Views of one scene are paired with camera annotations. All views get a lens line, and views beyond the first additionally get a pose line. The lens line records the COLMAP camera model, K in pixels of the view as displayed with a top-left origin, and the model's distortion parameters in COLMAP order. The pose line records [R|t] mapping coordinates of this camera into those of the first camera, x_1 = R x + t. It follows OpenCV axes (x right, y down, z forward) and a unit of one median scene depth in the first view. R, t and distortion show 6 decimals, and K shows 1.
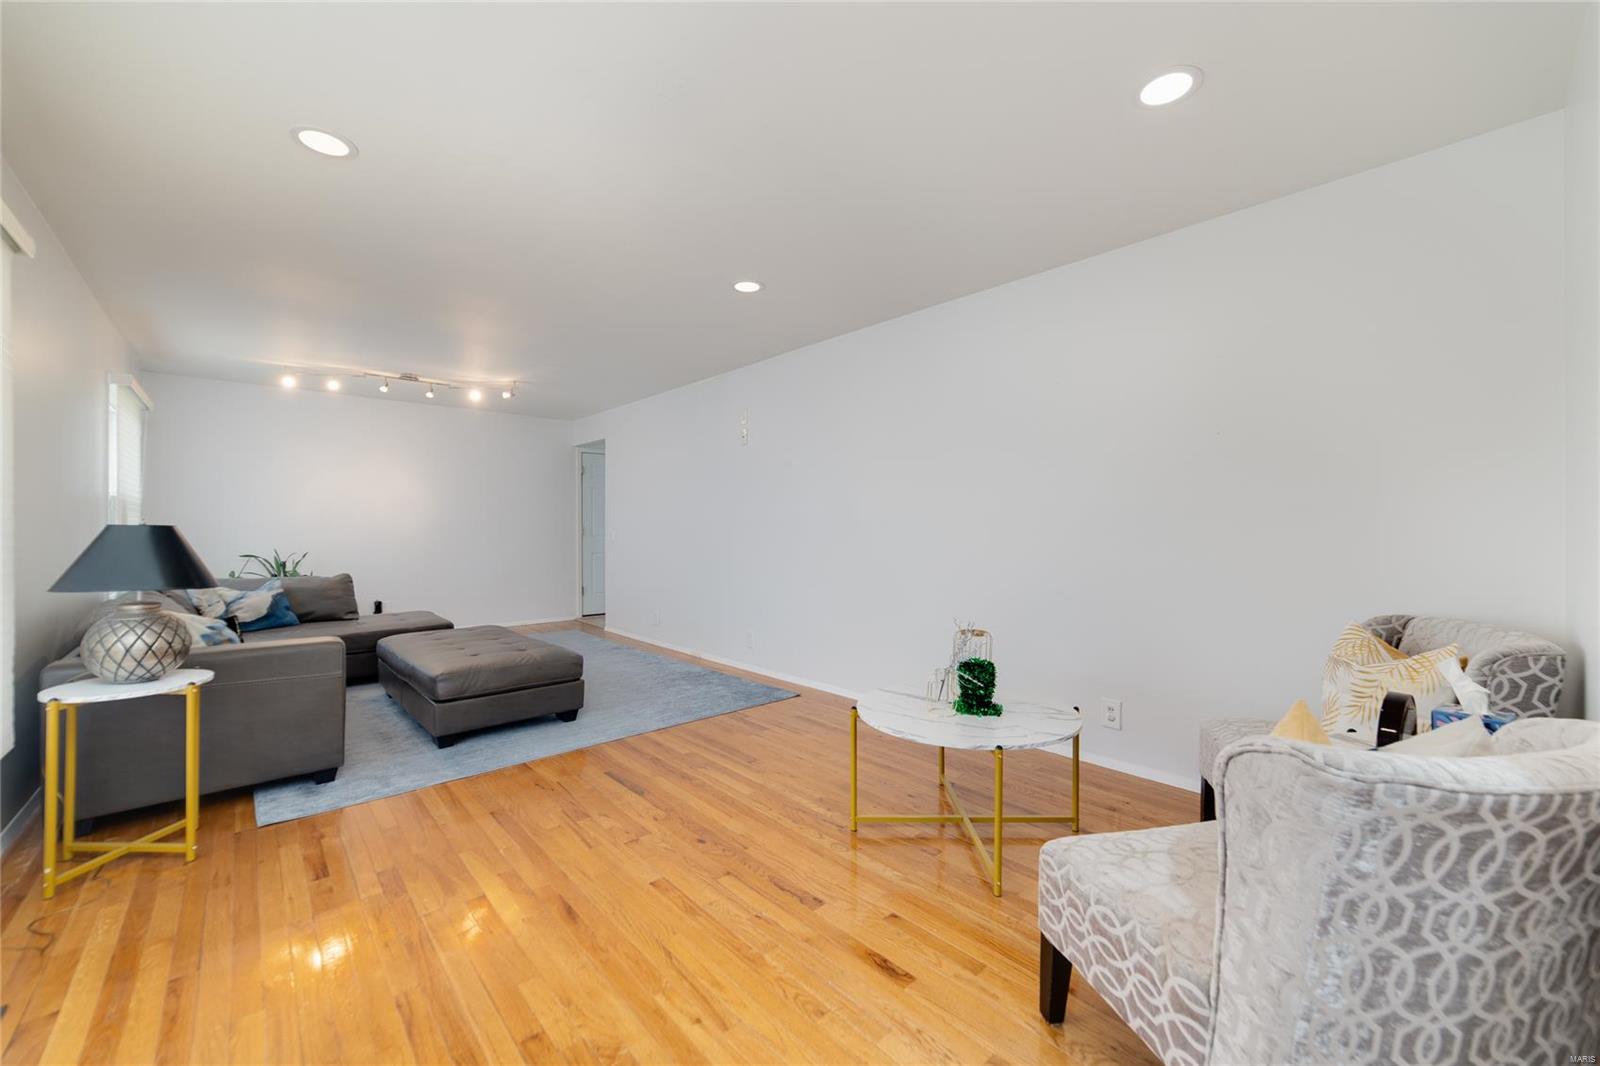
lens RADIAL K [[622.2, 0, 809.3], [0, 622.2, 527.2], [0, 0, 1]] dist [-0.033150, 0.009317]
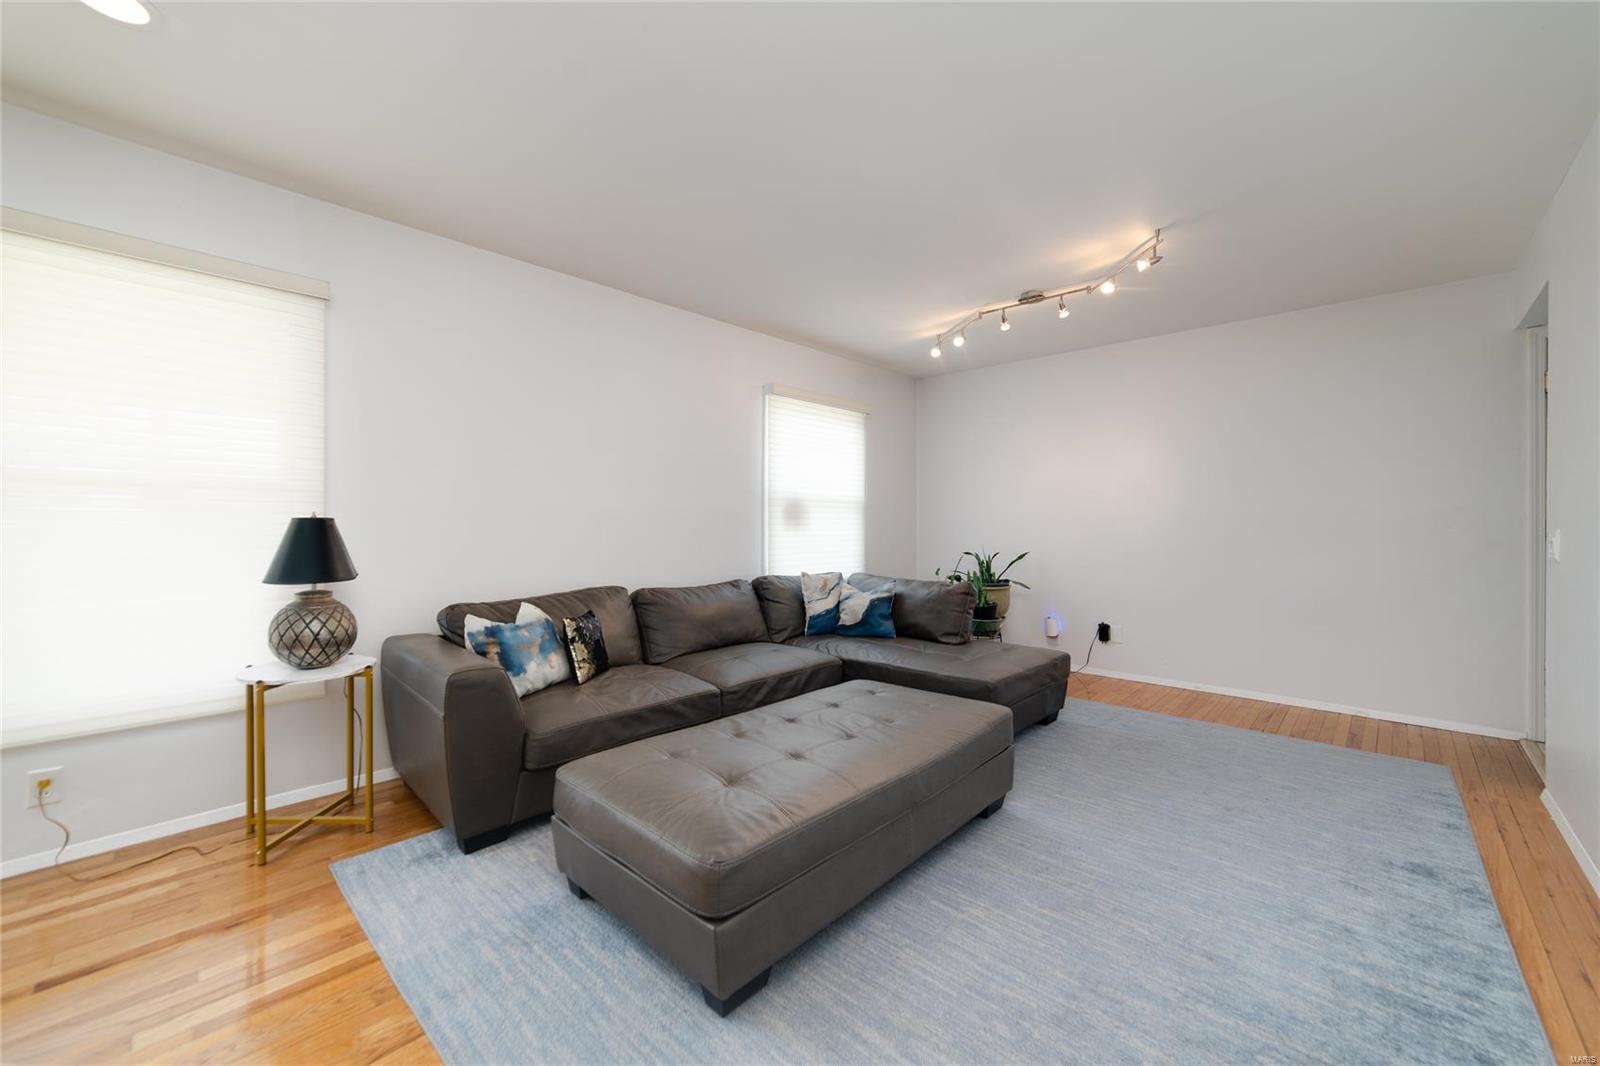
lens RADIAL K [[622.2, 0, 809.3], [0, 622.2, 527.2], [0, 0, 1]] dist [-0.033150, 0.009317]
pose [[0.069312, 0.006750, -0.997572, 0.002629], [-0.002628, 0.999975, 0.006584, 0.002398], [0.997592, 0.002165, 0.069328, 0.878990]]
